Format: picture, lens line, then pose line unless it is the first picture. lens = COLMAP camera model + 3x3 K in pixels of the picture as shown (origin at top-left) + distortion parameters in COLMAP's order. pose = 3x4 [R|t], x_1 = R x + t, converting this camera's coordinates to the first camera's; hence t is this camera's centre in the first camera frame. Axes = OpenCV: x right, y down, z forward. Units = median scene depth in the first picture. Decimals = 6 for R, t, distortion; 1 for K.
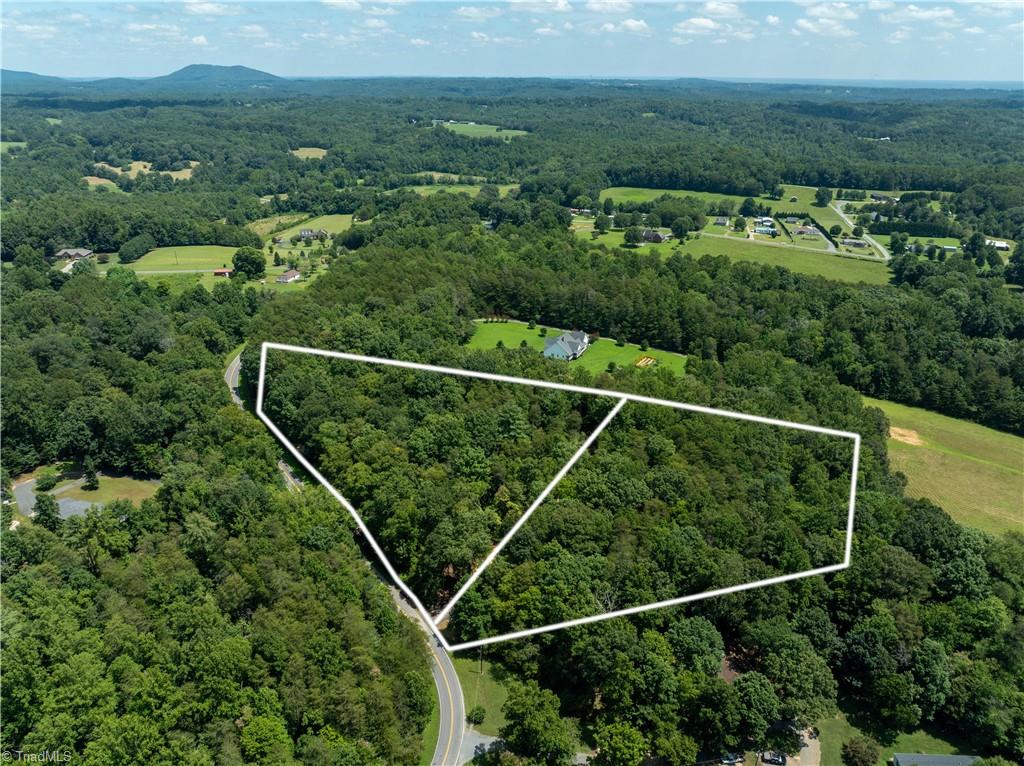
lens RADIAL K [[722.8, 0, 516.3], [0, 722.8, 397.0], [0, 0, 1]] dist [-0.042019, 0.011668]
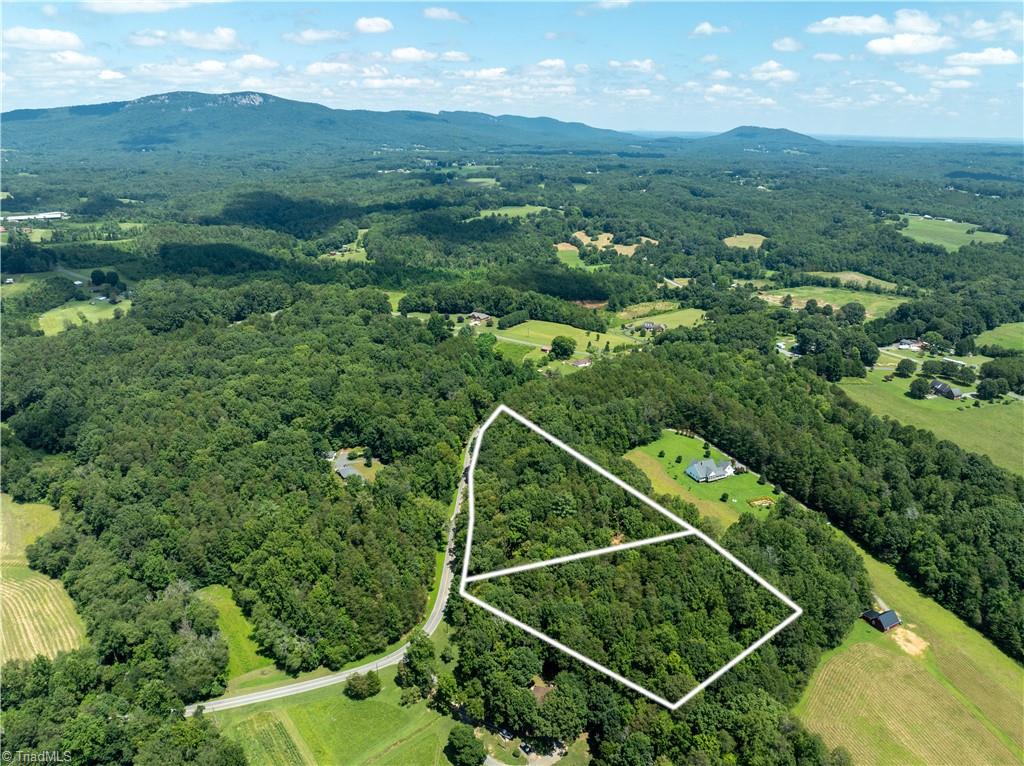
lens RADIAL K [[722.8, 0, 516.3], [0, 722.8, 397.0], [0, 0, 1]] dist [-0.042019, 0.011668]
pose [[0.761702, 0.232300, -0.604853, 0.427199], [-0.270107, 0.962379, 0.029462, -0.110391], [0.588942, 0.140934, 0.795792, -0.151587]]
